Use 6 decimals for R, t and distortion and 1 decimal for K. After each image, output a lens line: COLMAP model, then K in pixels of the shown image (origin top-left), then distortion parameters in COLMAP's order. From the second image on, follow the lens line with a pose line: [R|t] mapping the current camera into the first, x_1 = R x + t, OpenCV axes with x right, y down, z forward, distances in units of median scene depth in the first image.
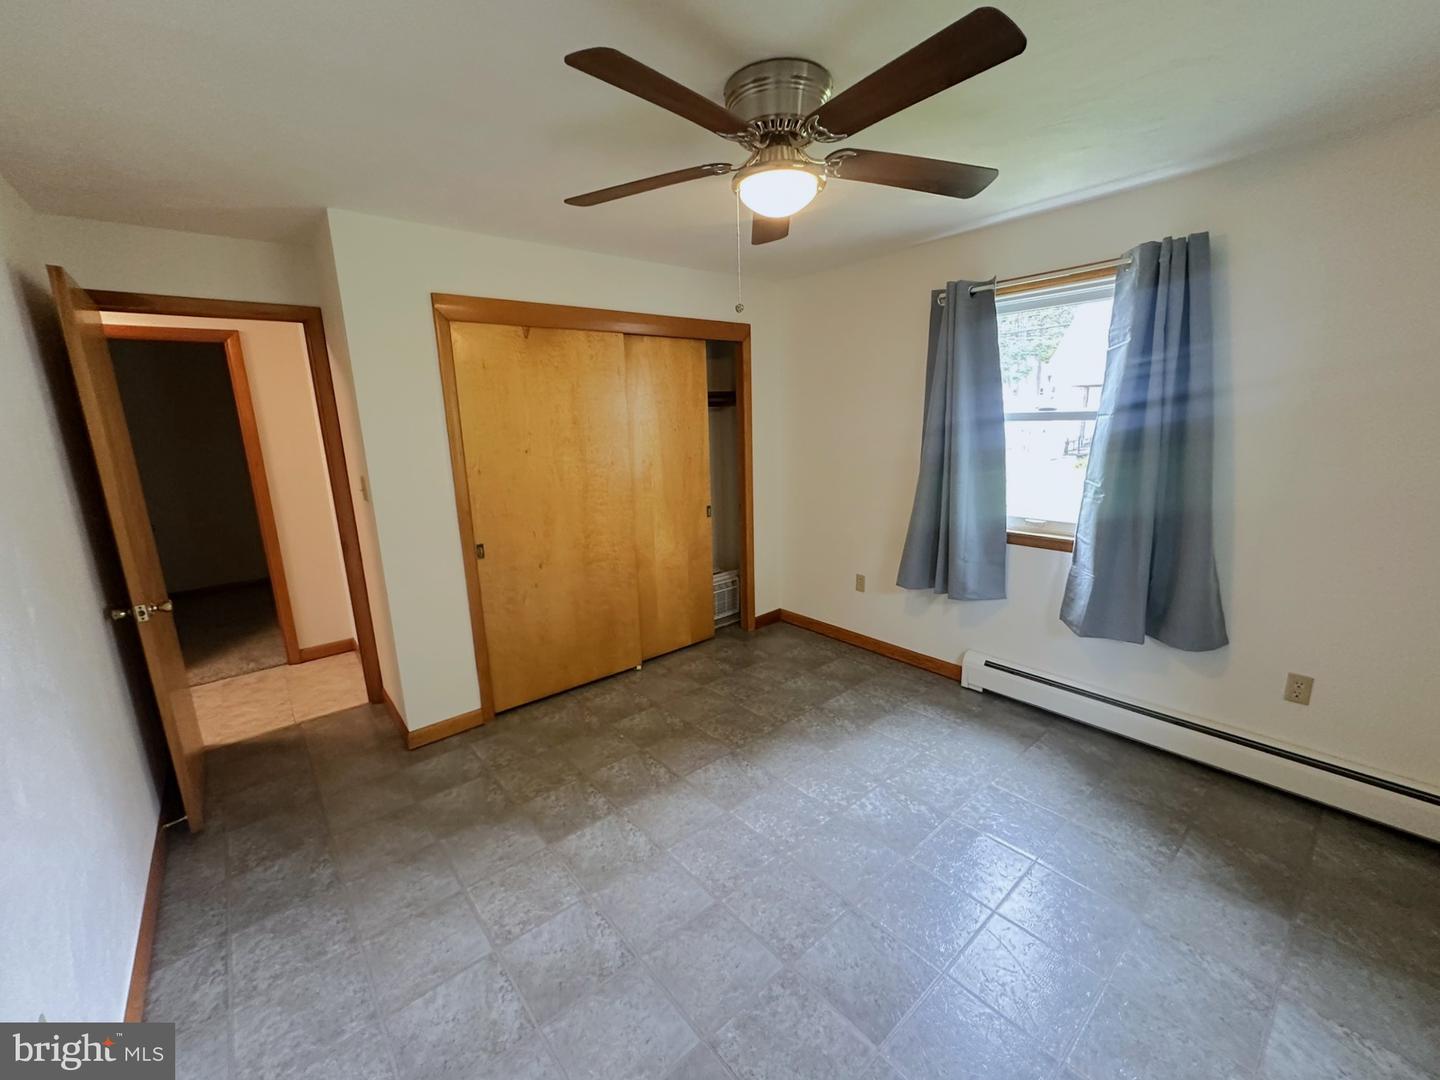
lens RADIAL K [[573.1, 0, 716.6], [0, 573.1, 540.4], [0, 0, 1]] dist [-0.003119, 0.000159]
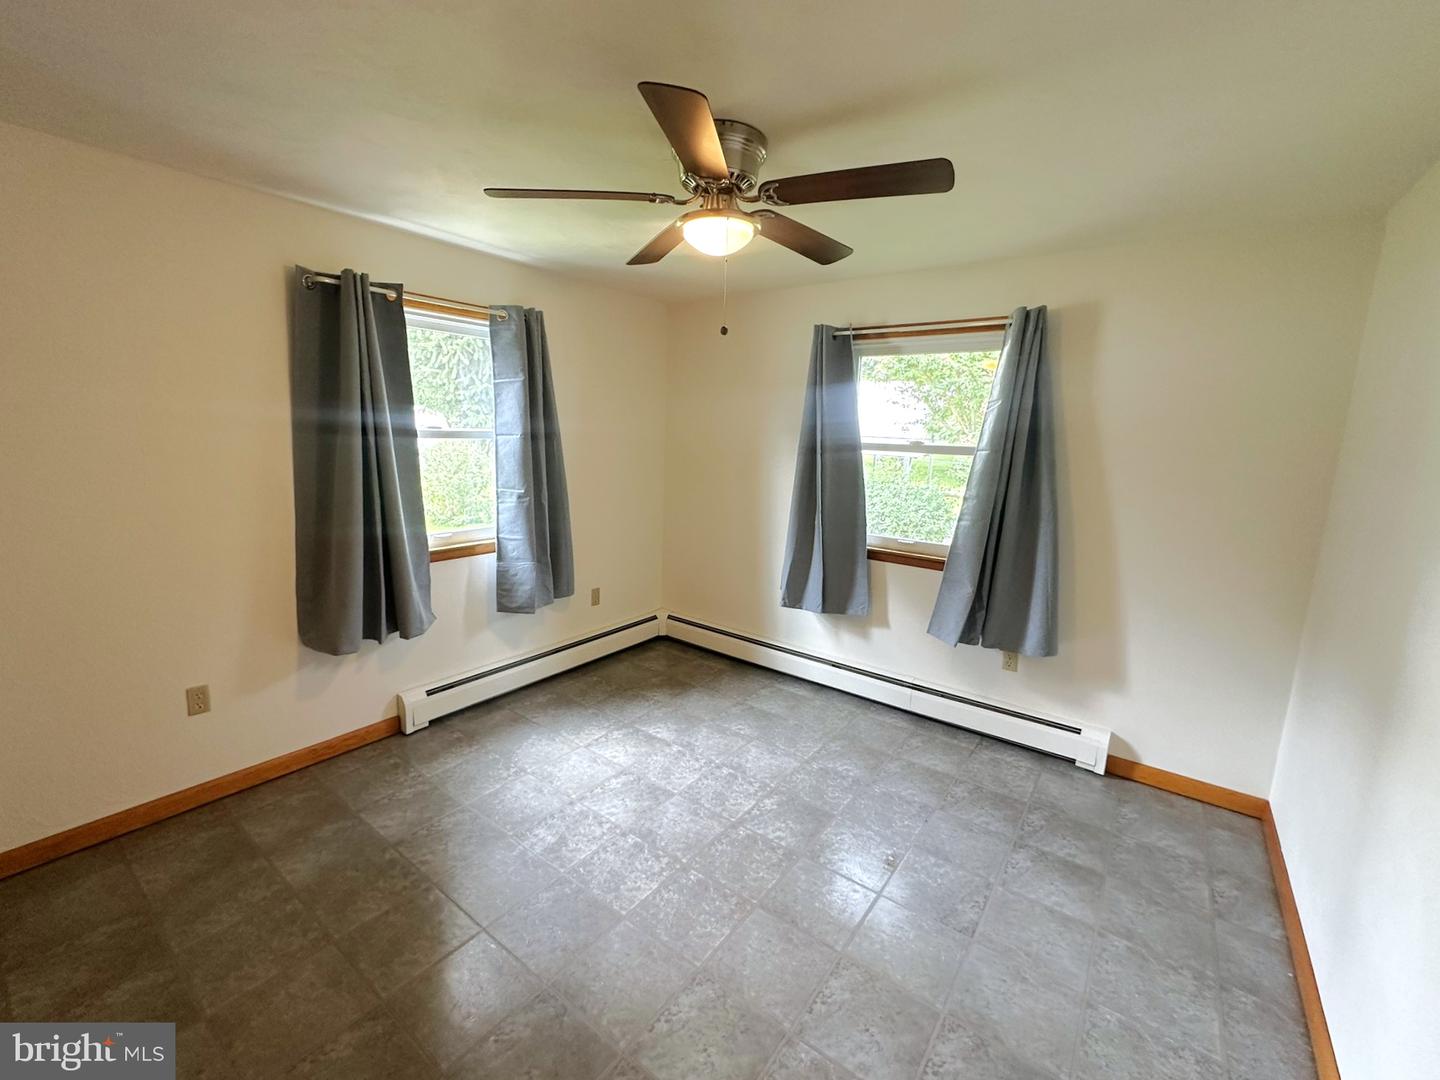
lens RADIAL K [[595.6, 0, 720.0], [0, 595.6, 540.0], [0, 0, 1]] dist [0.000172, 0.000176]
pose [[-0.214704, -0.156416, 0.964073, -0.627277], [0.186689, 0.962320, 0.197708, -0.154640], [-0.958671, 0.222430, -0.177413, 0.763001]]
